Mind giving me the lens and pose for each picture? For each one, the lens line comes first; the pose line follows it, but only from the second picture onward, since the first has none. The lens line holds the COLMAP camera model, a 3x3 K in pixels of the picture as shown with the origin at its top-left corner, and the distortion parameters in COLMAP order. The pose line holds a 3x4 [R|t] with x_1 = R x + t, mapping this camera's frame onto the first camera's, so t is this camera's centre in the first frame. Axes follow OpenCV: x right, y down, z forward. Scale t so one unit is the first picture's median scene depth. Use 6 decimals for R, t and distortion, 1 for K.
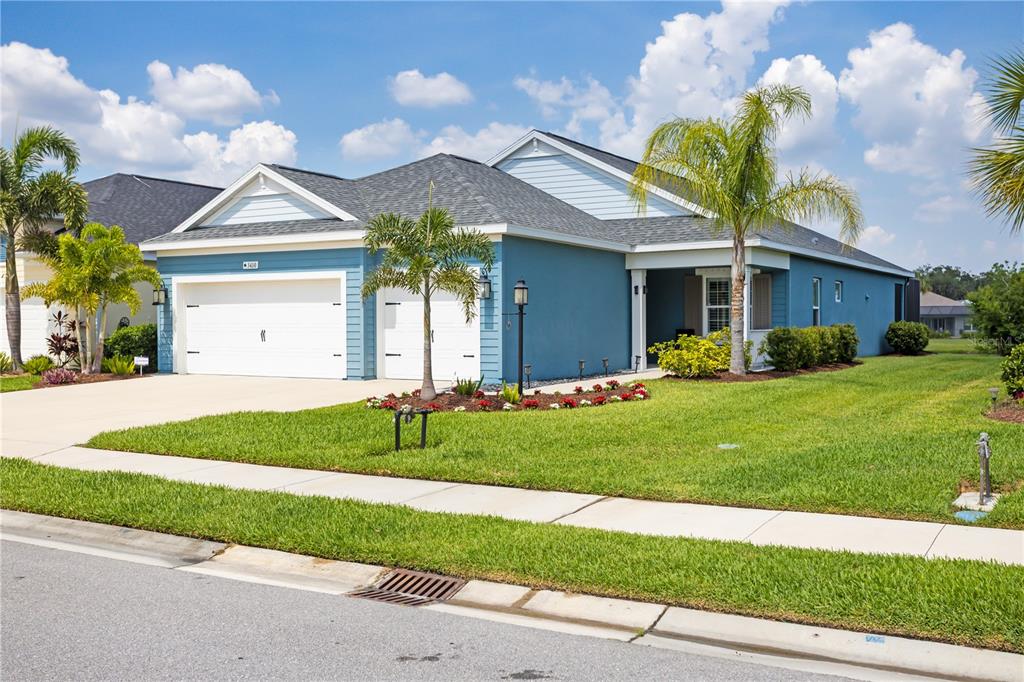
lens RADIAL K [[1076.9, 0, 512.0], [0, 1076.9, 341.0], [0, 0, 1]] dist [-0.008274, -0.008284]
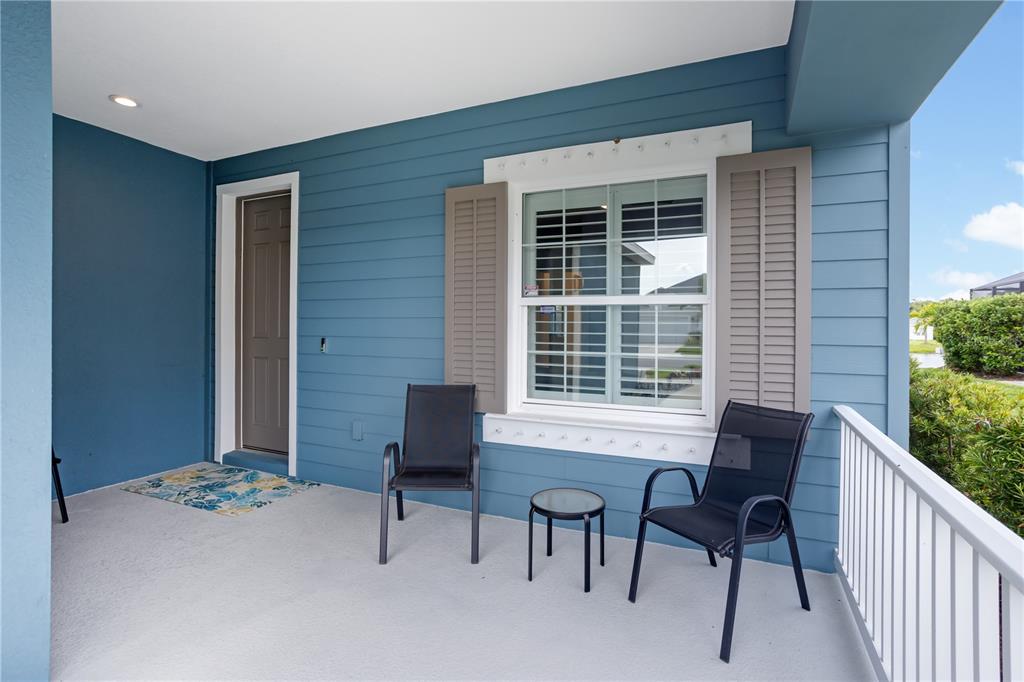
lens RADIAL K [[510.1, 0, 526.8], [0, 510.1, 326.6], [0, 0, 1]] dist [-0.020518, -0.000188]
pose [[0.991743, 0.006554, 0.128077, 0.188053], [-0.004290, 0.999830, -0.017940, -0.026647], [-0.128173, 0.017243, 0.991602, 0.996734]]
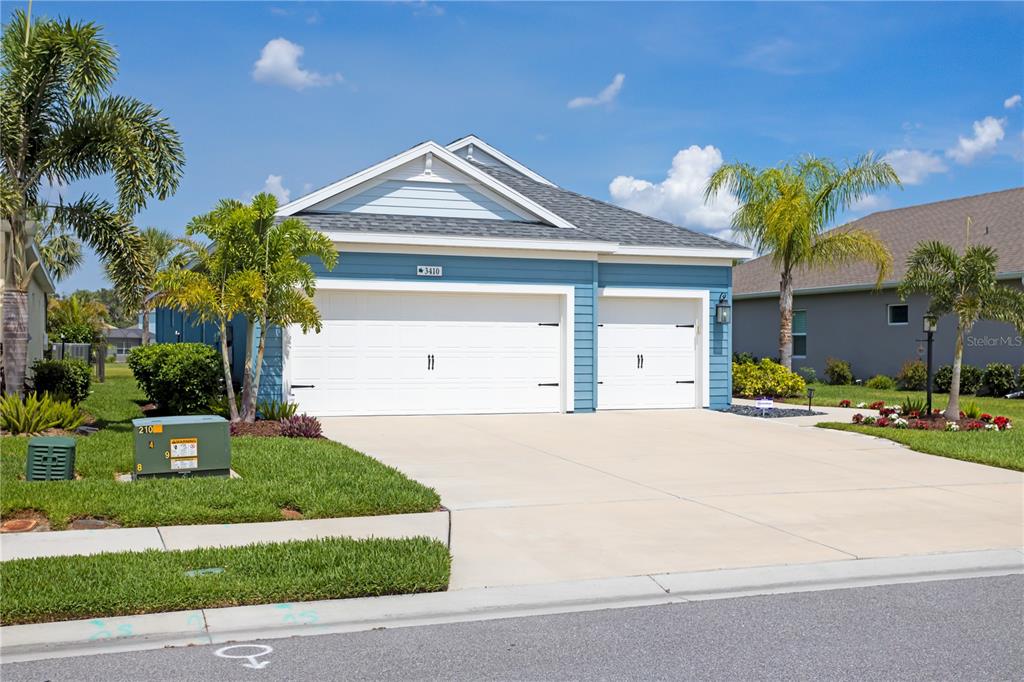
lens RADIAL K [[1148.8, 0, 512.0], [0, 1148.8, 341.0], [0, 0, 1]] dist [0.018476, 0.010614]
pose [[0.625198, 0.008859, 0.780416, -0.819130], [0.007383, 0.999824, -0.017264, -0.005331], [-0.780432, 0.016555, 0.625022, 0.423258]]
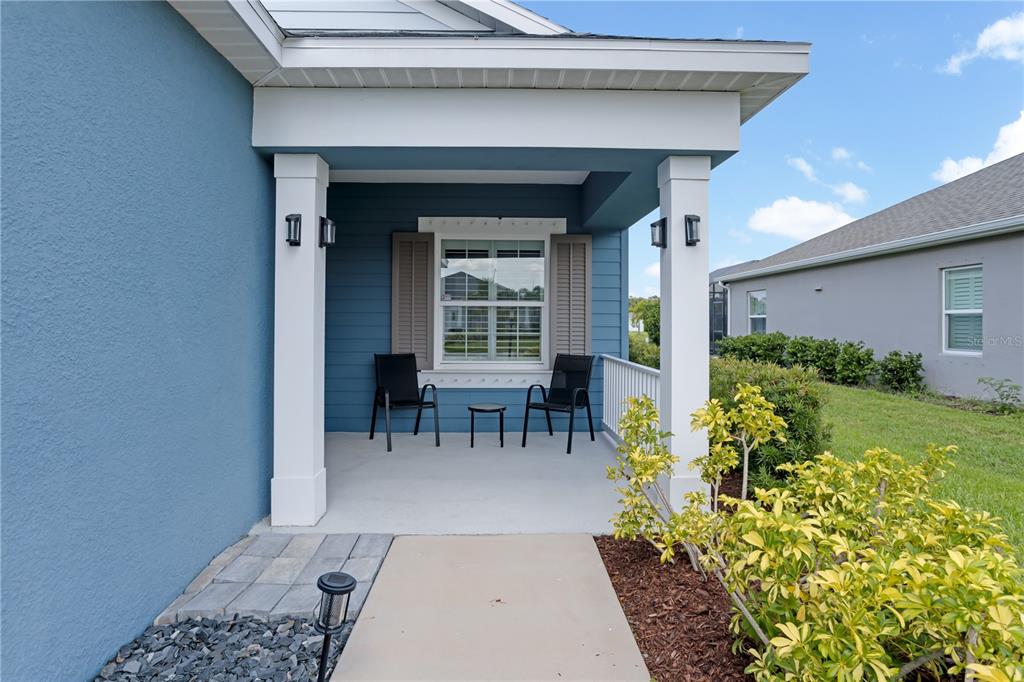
lens RADIAL K [[552.3, 0, 516.6], [0, 552.3, 320.2], [0, 0, 1]] dist [-0.046216, 0.033663]
pose [[0.836738, 0.005179, 0.547580, 0.091863], [0.005811, 0.999815, -0.018335, -0.023271], [-0.547573, 0.018523, 0.836553, 0.900478]]
